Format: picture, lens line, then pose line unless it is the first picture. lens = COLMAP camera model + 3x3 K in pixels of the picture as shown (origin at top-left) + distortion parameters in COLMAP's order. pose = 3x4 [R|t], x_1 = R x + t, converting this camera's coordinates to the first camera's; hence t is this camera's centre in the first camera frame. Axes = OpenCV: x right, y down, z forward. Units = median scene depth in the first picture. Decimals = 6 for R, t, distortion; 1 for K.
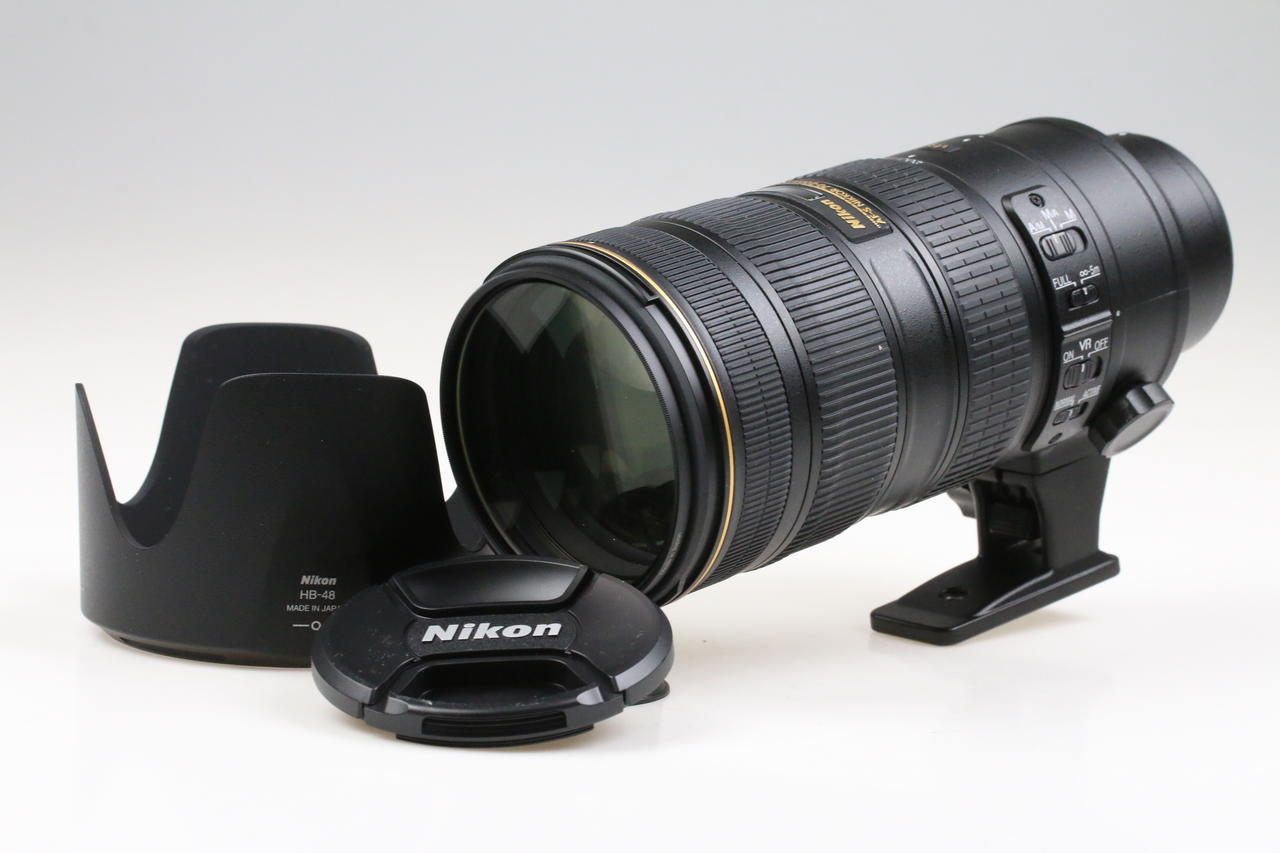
lens RADIAL K [[4450.0, 0, 640.0], [0, 4450.0, 426.5], [0, 0, 1]] dist [-0.235788, -0.601874]
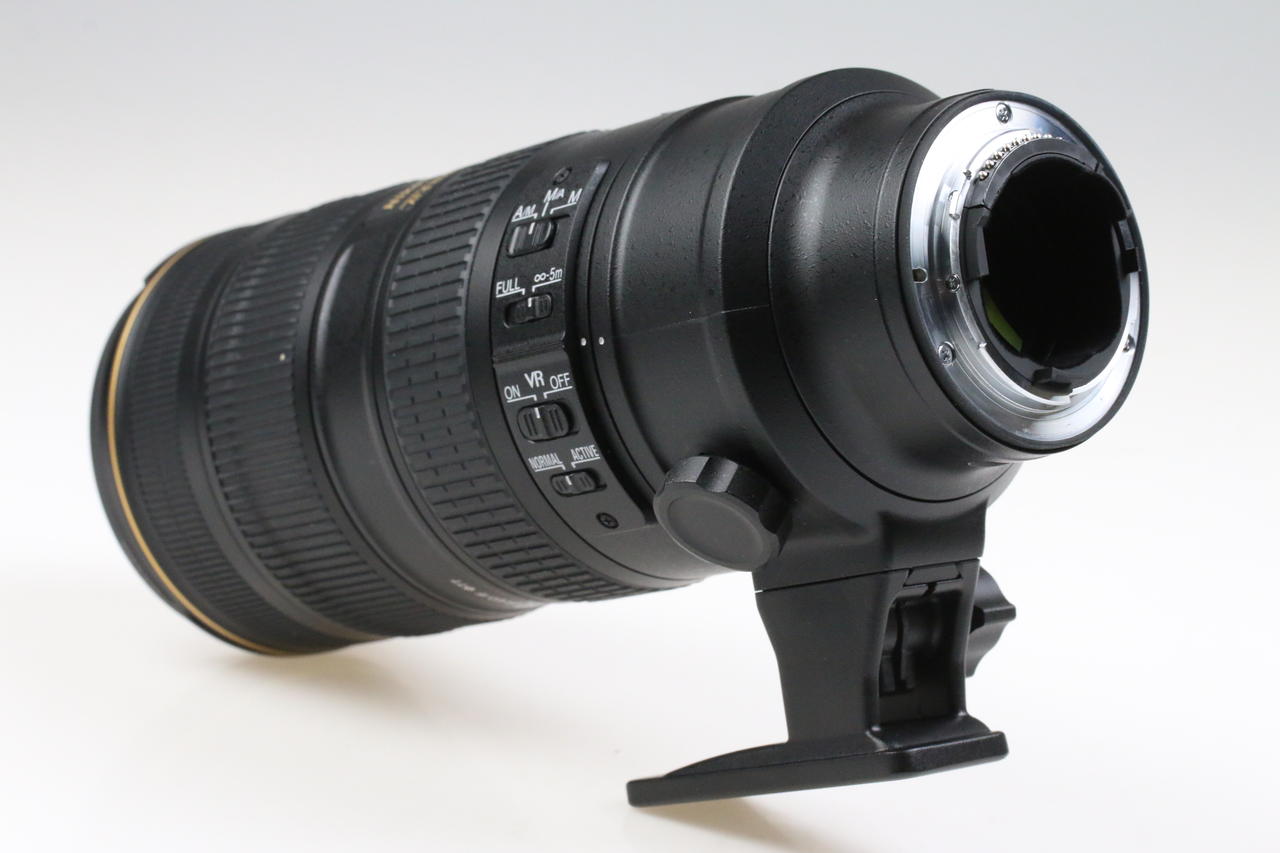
lens RADIAL K [[4450.0, 0, 640.0], [0, 4450.0, 426.5], [0, 0, 1]] dist [-0.235788, -0.601874]
pose [[-0.012123, 0.029061, -0.999504, 0.802074], [-0.111116, 0.993348, 0.030229, -0.034100], [0.993734, 0.111427, -0.008814, 1.023205]]
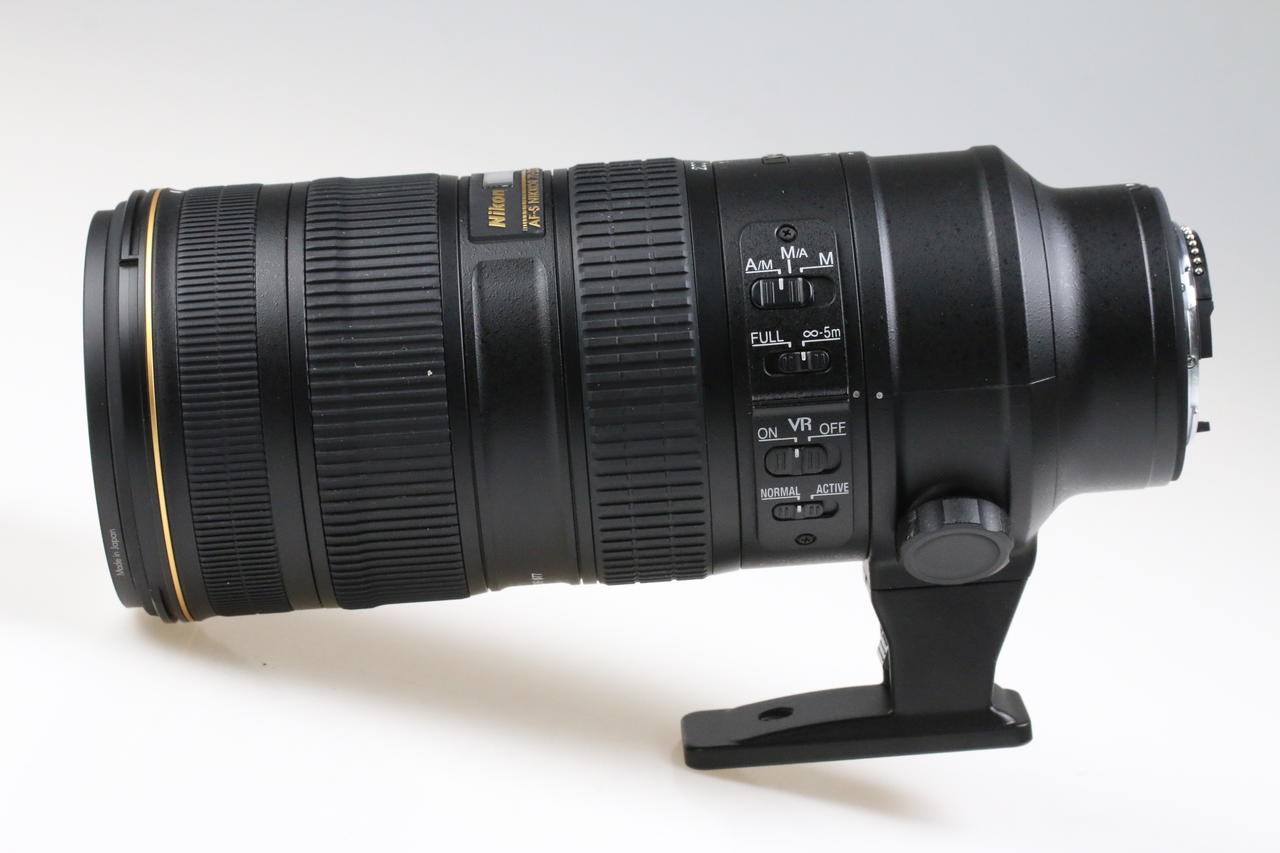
lens RADIAL K [[4450.0, 0, 640.0], [0, 4450.0, 426.5], [0, 0, 1]] dist [-0.235788, -0.601874]
pose [[0.725416, 0.171640, -0.666567, 0.602477], [-0.168604, 0.983217, 0.069687, -0.067918], [0.667341, 0.061834, 0.742181, 0.398989]]
